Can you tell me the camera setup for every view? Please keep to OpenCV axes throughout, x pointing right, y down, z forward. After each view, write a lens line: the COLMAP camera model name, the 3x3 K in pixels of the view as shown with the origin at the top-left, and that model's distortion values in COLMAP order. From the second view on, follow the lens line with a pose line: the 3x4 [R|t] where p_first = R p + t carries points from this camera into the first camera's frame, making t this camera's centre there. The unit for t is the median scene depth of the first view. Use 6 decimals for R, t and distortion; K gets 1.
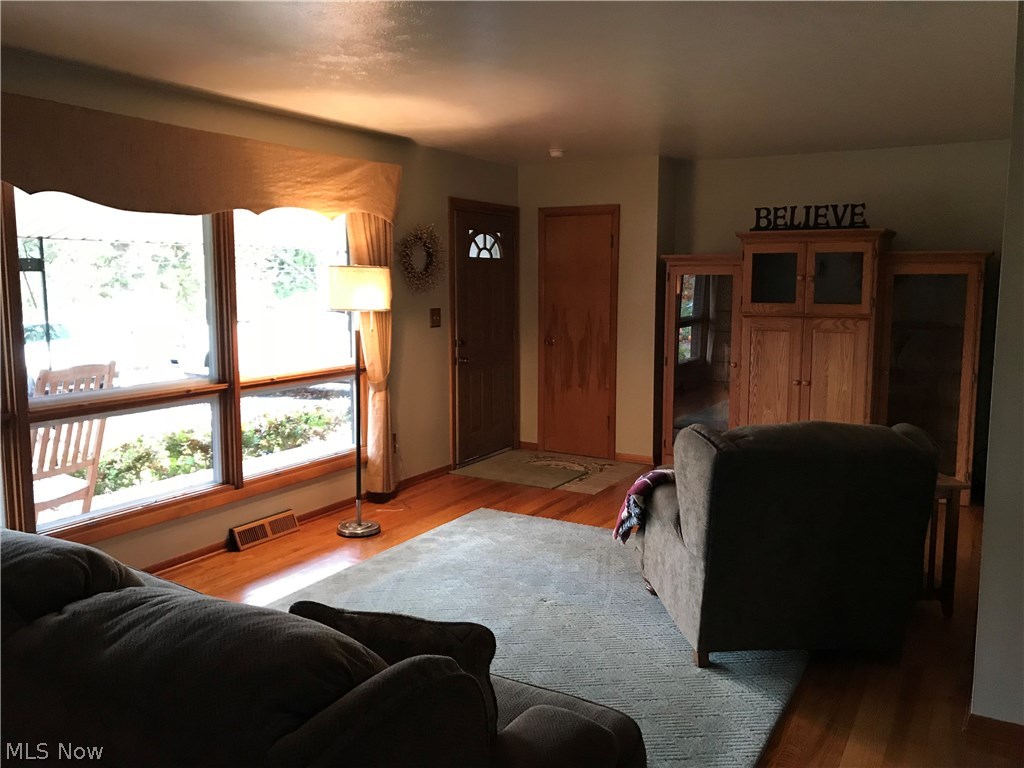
lens RADIAL K [[830.0, 0, 512.0], [0, 830.0, 384.0], [0, 0, 1]] dist [0.018721, -0.005434]
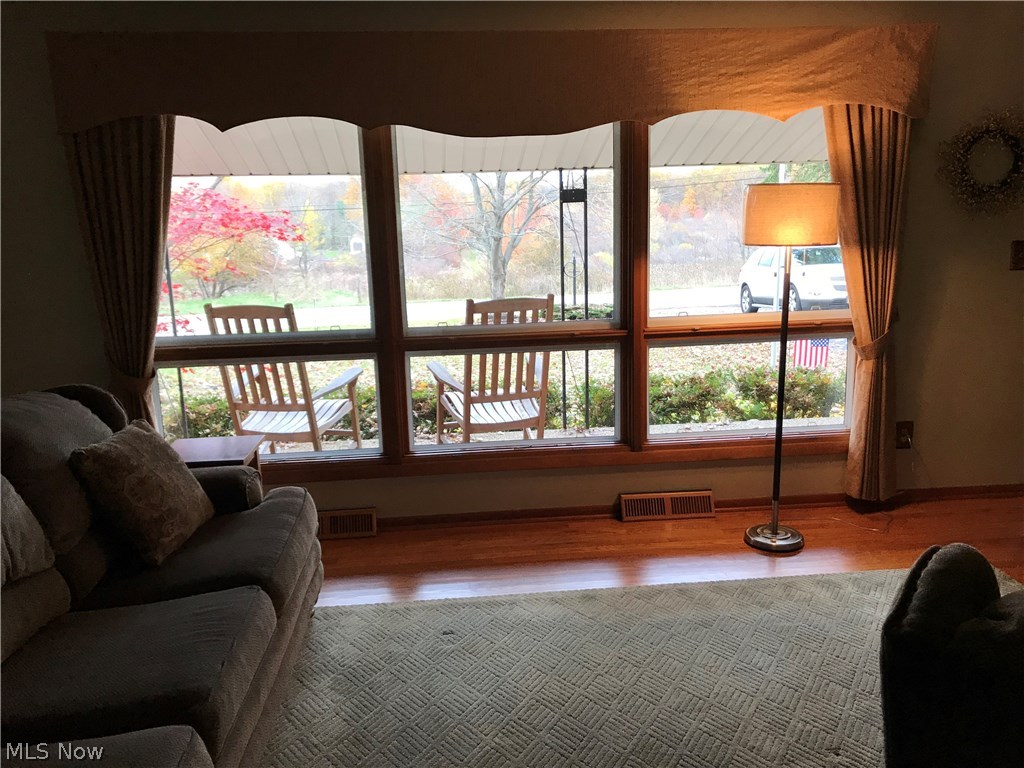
lens RADIAL K [[830.0, 0, 512.0], [0, 830.0, 384.0], [0, 0, 1]] dist [0.018721, -0.005434]
pose [[0.568179, 0.152366, -0.808676, 0.279802], [-0.076065, 0.988226, 0.132752, -0.047722], [0.819382, -0.013915, 0.573079, 0.383844]]
